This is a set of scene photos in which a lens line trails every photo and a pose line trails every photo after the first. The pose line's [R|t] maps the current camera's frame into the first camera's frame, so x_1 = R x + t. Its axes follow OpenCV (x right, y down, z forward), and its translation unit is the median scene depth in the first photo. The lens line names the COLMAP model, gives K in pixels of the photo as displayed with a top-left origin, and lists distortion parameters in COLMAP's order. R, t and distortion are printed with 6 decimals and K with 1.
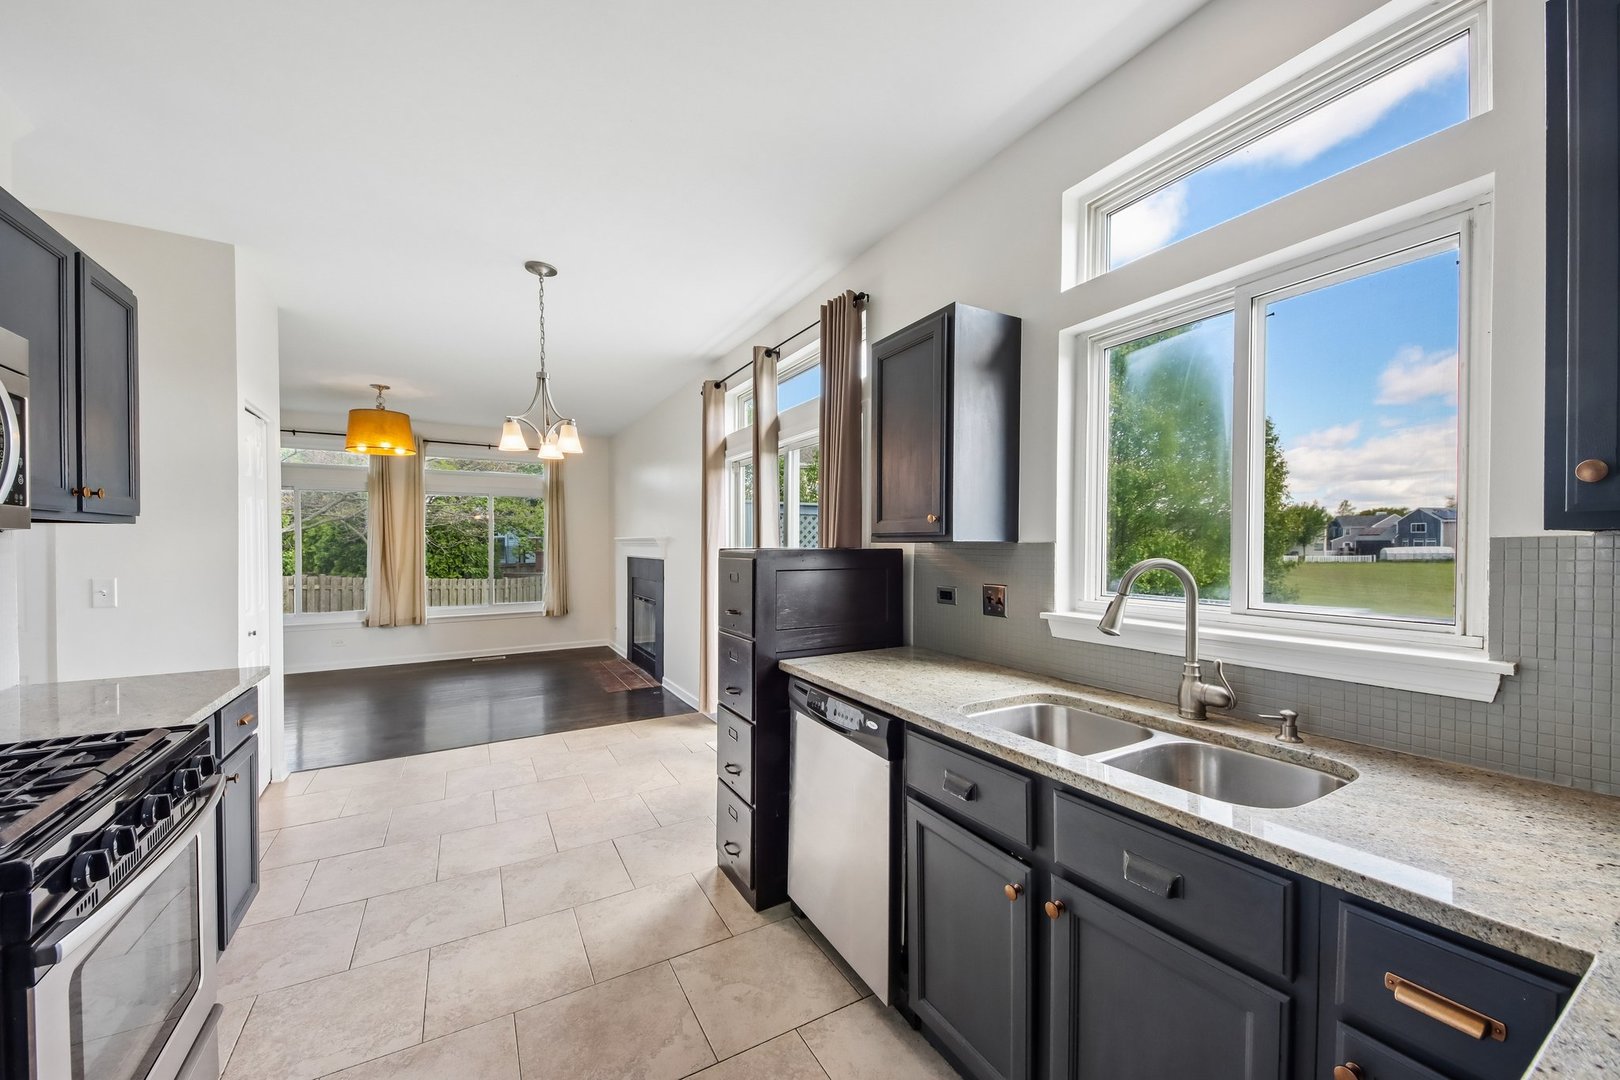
lens RADIAL K [[605.6, 0, 804.7], [0, 605.6, 547.0], [0, 0, 1]] dist [0.024159, -0.019043]
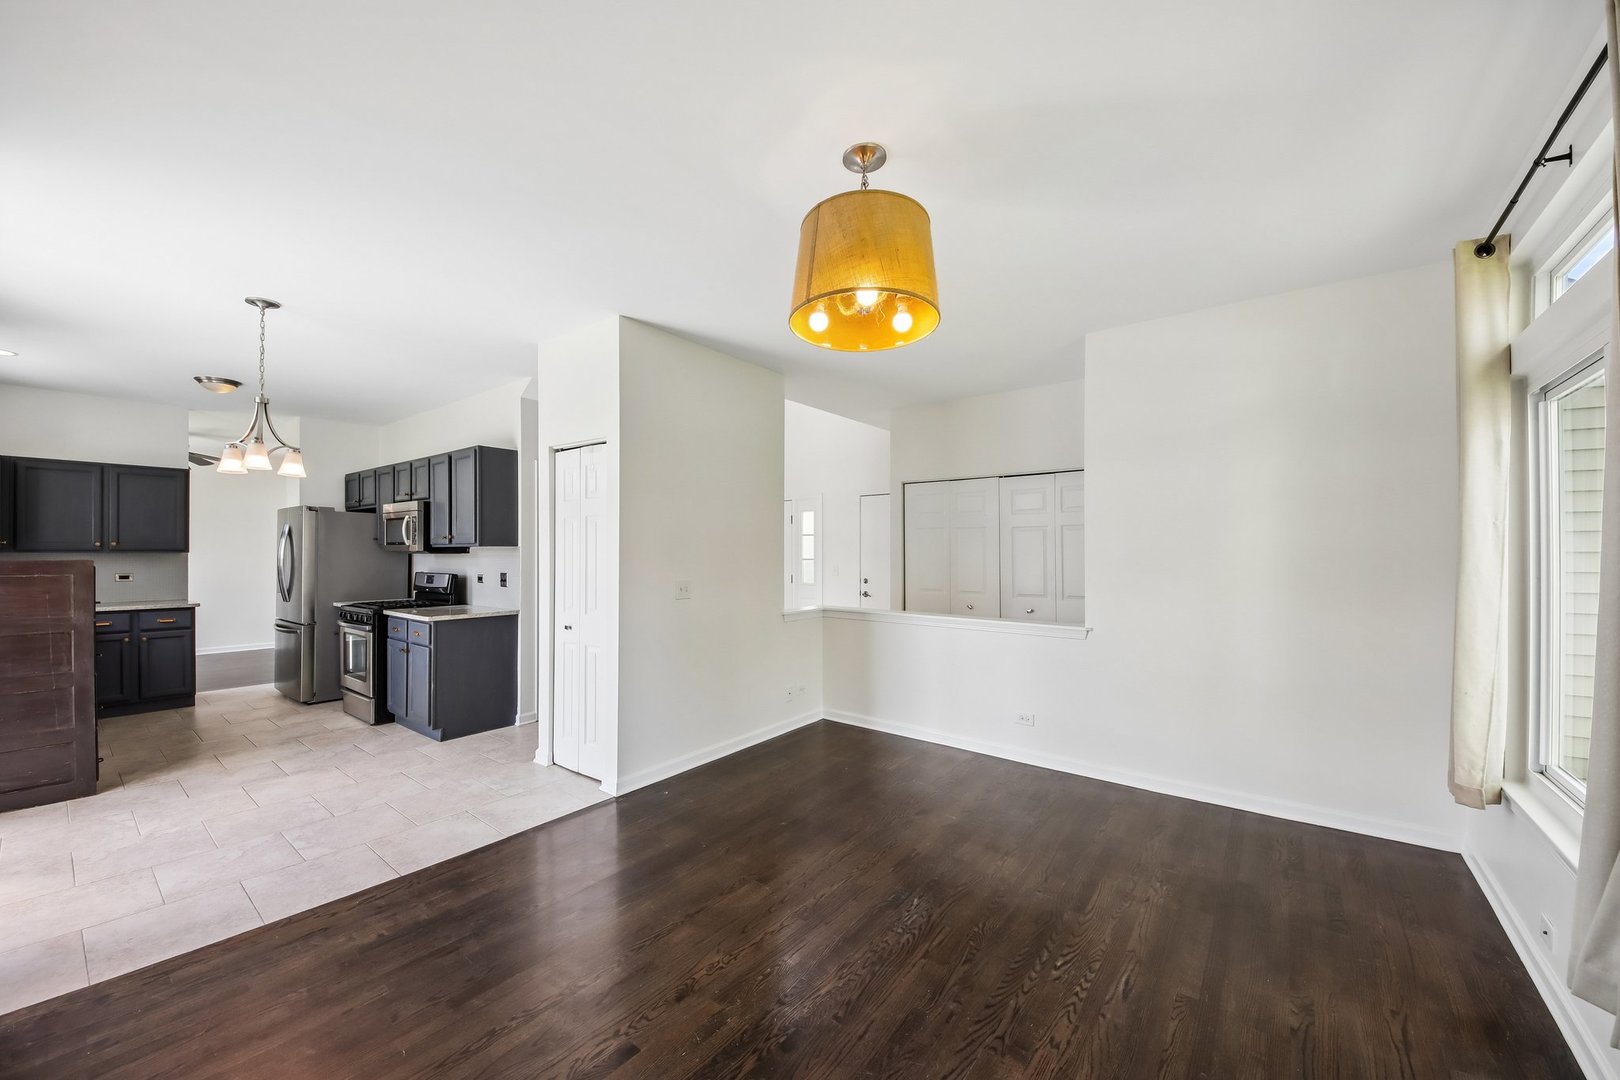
lens RADIAL K [[605.6, 0, 804.7], [0, 605.6, 547.0], [0, 0, 1]] dist [0.024159, -0.019043]
pose [[-0.918026, 0.002179, -0.396514, -1.409106], [0.002618, 0.999996, -0.000566, -0.030036], [0.396512, -0.001557, -0.918028, 3.774065]]
